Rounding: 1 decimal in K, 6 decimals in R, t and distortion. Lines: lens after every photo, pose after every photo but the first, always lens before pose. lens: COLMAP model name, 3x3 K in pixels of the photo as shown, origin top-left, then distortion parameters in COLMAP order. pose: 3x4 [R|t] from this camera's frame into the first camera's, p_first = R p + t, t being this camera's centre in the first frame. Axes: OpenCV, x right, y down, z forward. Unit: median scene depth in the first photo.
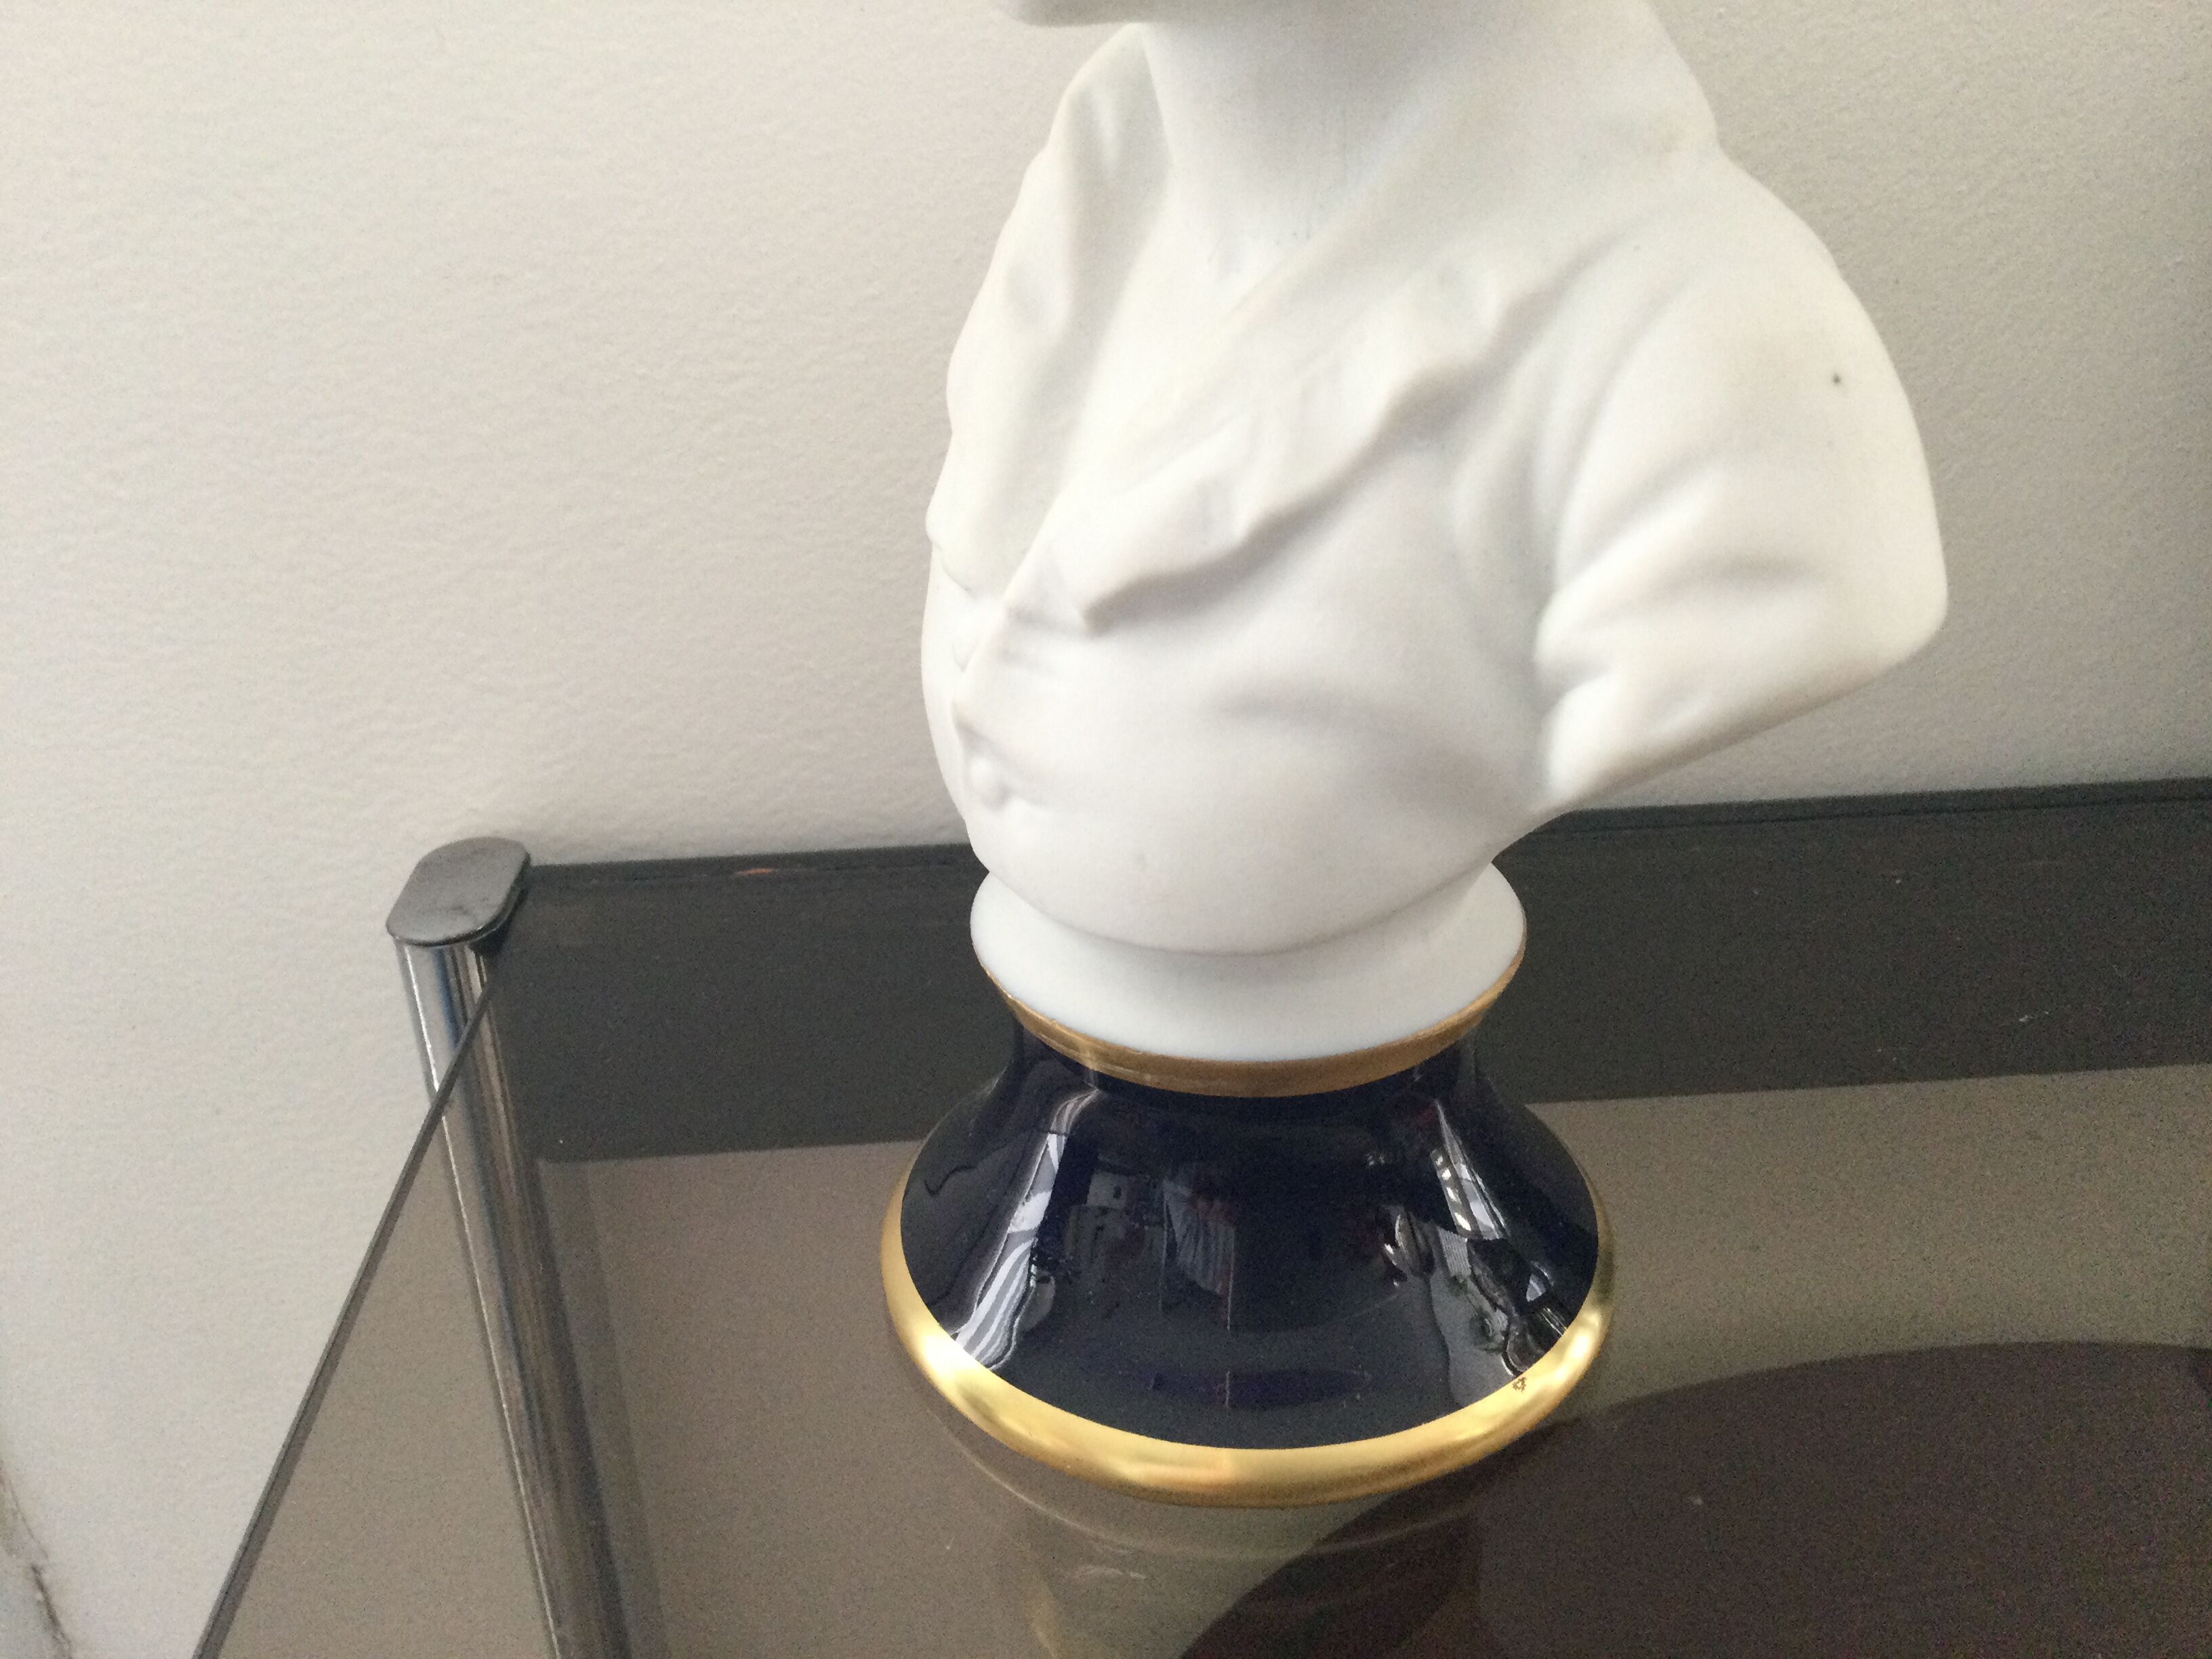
lens RADIAL K [[1973.2, 0, 1106.0], [0, 1973.2, 829.5], [0, 0, 1]] dist [0.007686, -0.059675]
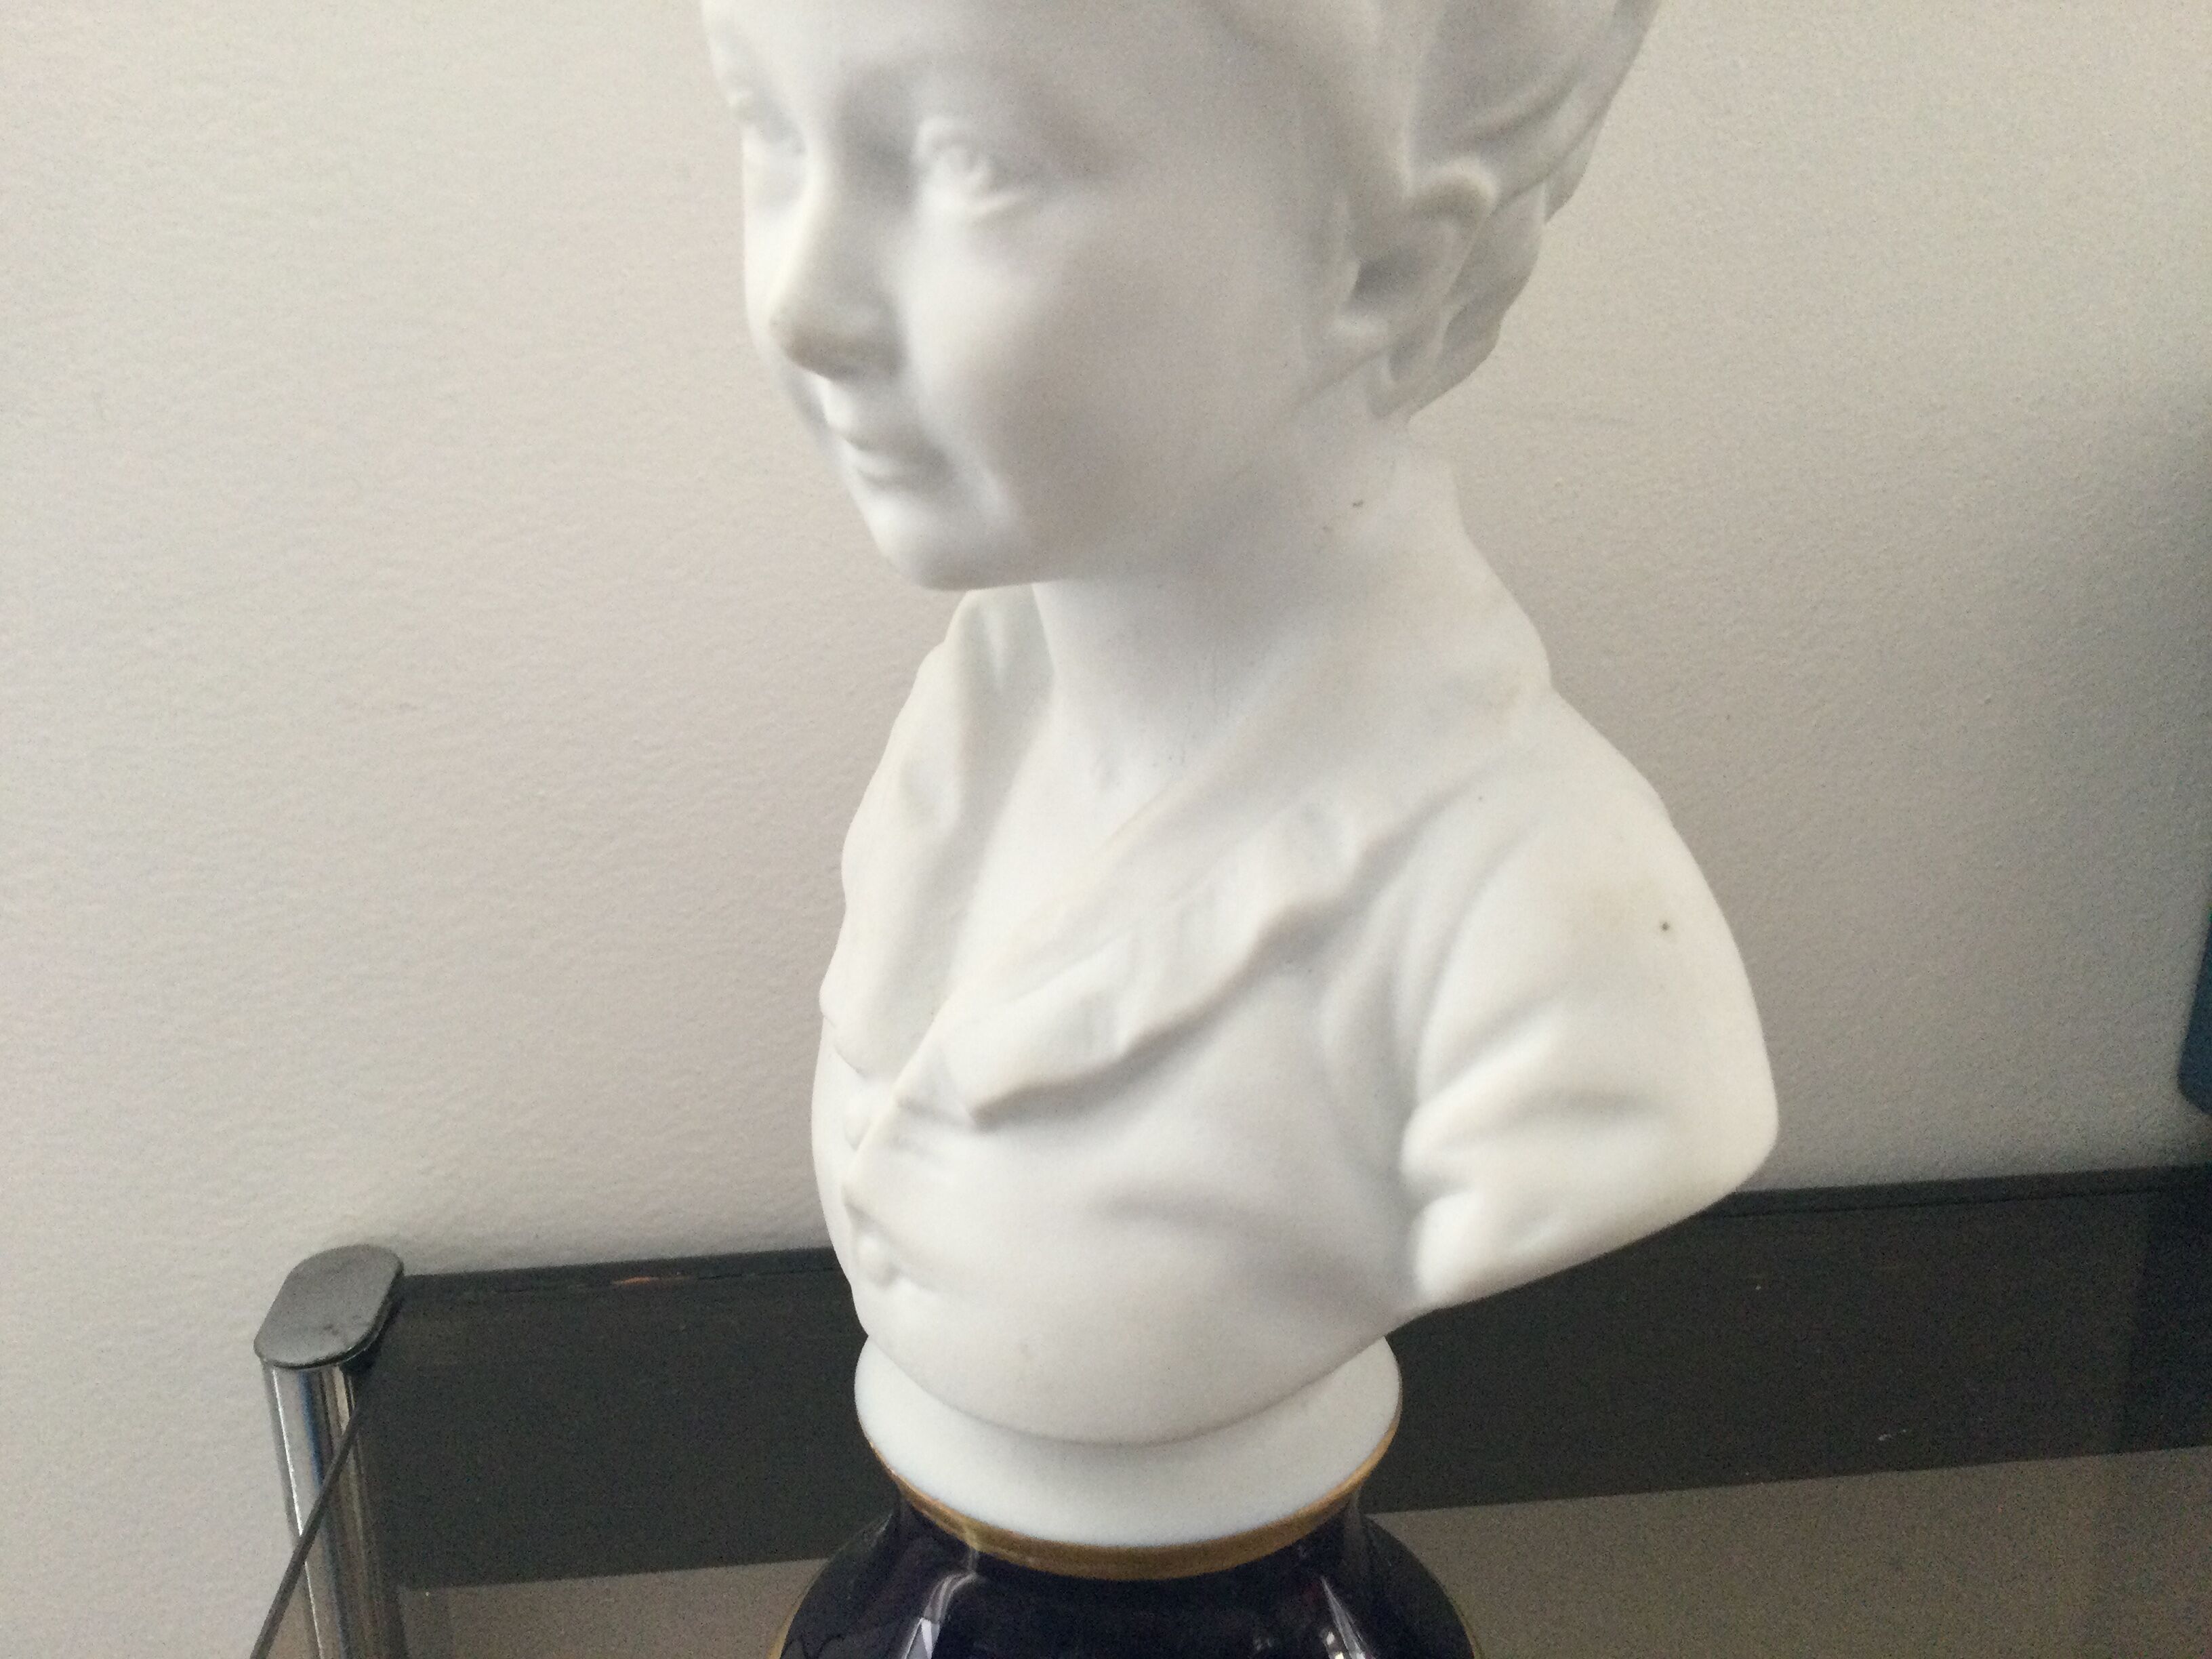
lens RADIAL K [[1973.2, 0, 1106.0], [0, 1973.2, 829.5], [0, 0, 1]] dist [0.007686, -0.059675]
pose [[0.998240, 0.006458, 0.058948, -0.002634], [0.003164, 0.986837, -0.161687, -0.077988], [-0.059216, 0.161589, 0.985080, -0.049476]]
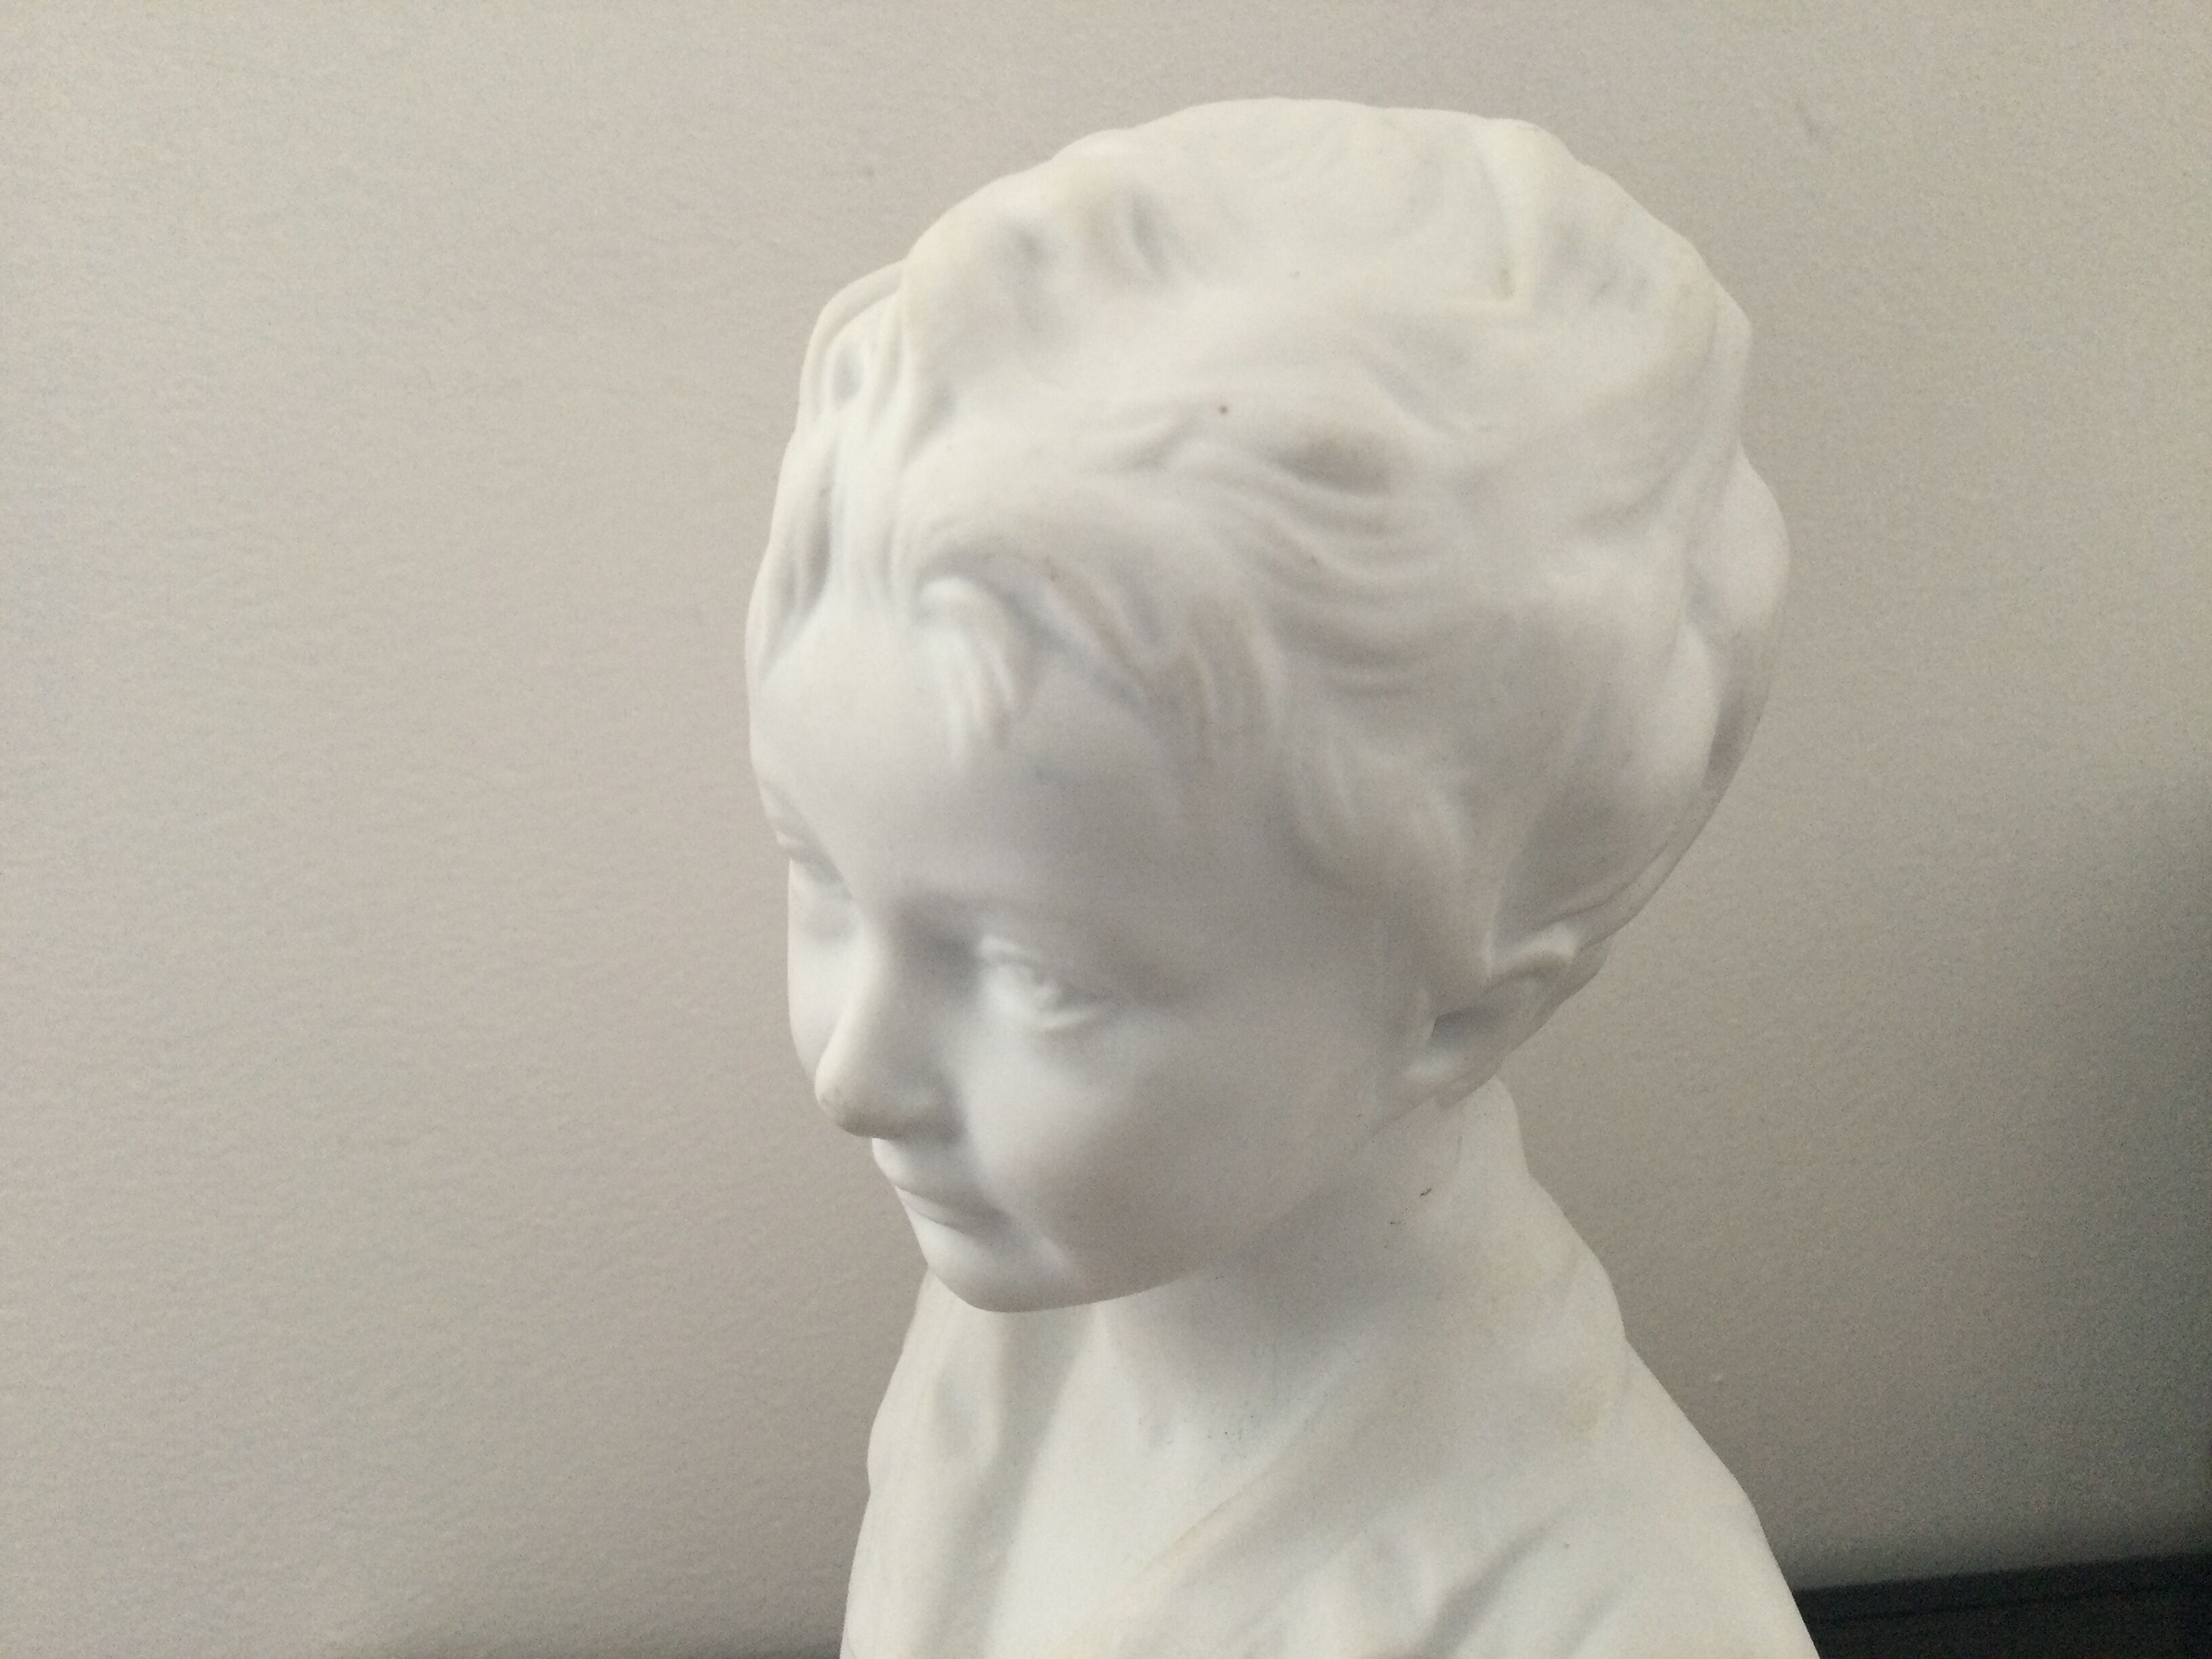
lens RADIAL K [[2010.7, 0, 1106.0], [0, 2010.7, 829.5], [0, 0, 1]] dist [-0.002516, -0.002110]
pose [[0.997765, 0.009423, 0.066157, -0.033651], [0.007383, 0.968404, -0.249279, -0.303763], [-0.066416, 0.249210, 0.966169, -0.068863]]
